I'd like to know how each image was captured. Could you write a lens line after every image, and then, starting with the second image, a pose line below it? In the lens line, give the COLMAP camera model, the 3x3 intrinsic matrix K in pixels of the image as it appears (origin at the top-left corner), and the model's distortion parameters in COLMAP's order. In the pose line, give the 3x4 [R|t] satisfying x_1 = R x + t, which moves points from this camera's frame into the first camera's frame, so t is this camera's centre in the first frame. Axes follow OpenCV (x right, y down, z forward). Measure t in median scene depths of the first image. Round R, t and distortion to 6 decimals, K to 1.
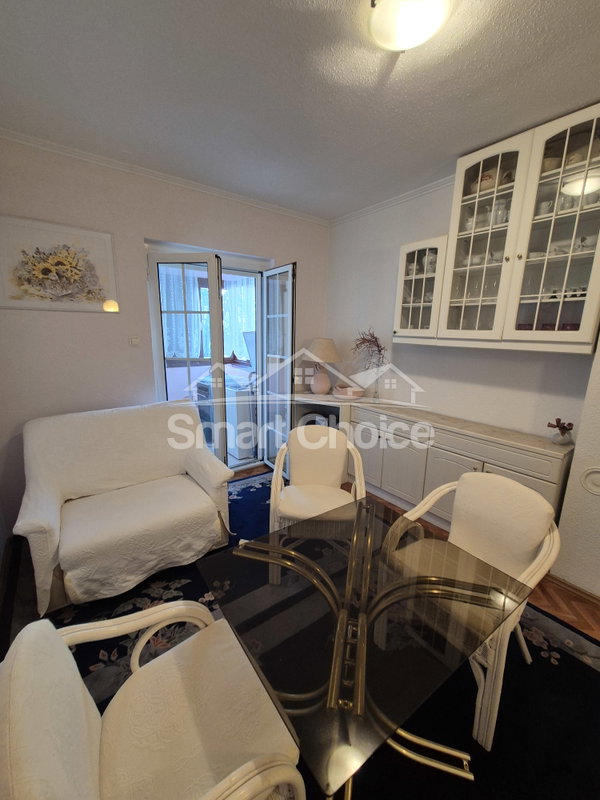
lens RADIAL K [[326.1, 0, 298.9], [0, 326.1, 401.3], [0, 0, 1]] dist [-0.001055, -0.000246]
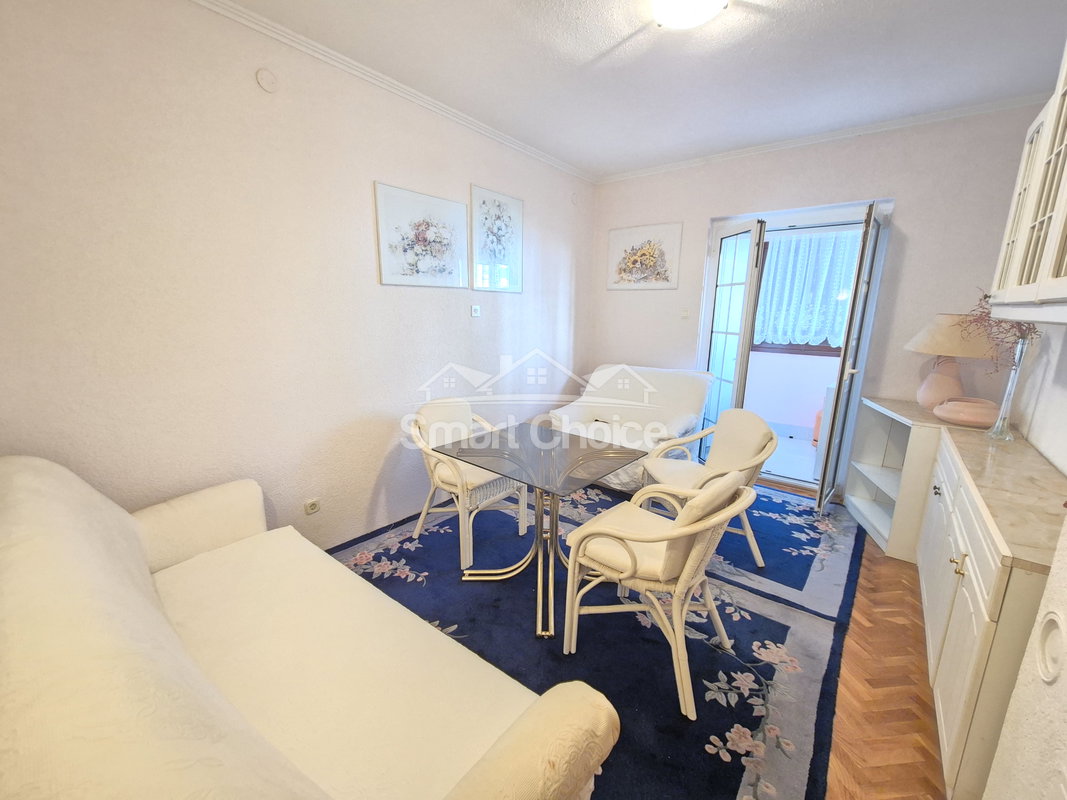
lens RADIAL K [[435.0, 0, 533.4], [0, 435.0, 399.2], [0, 0, 1]] dist [-0.001055, -0.000246]
pose [[0.248374, 0.188785, -0.950090, 0.989803], [-0.211631, 0.967706, 0.136960, 0.006627], [0.945263, 0.167051, 0.280306, 0.163815]]
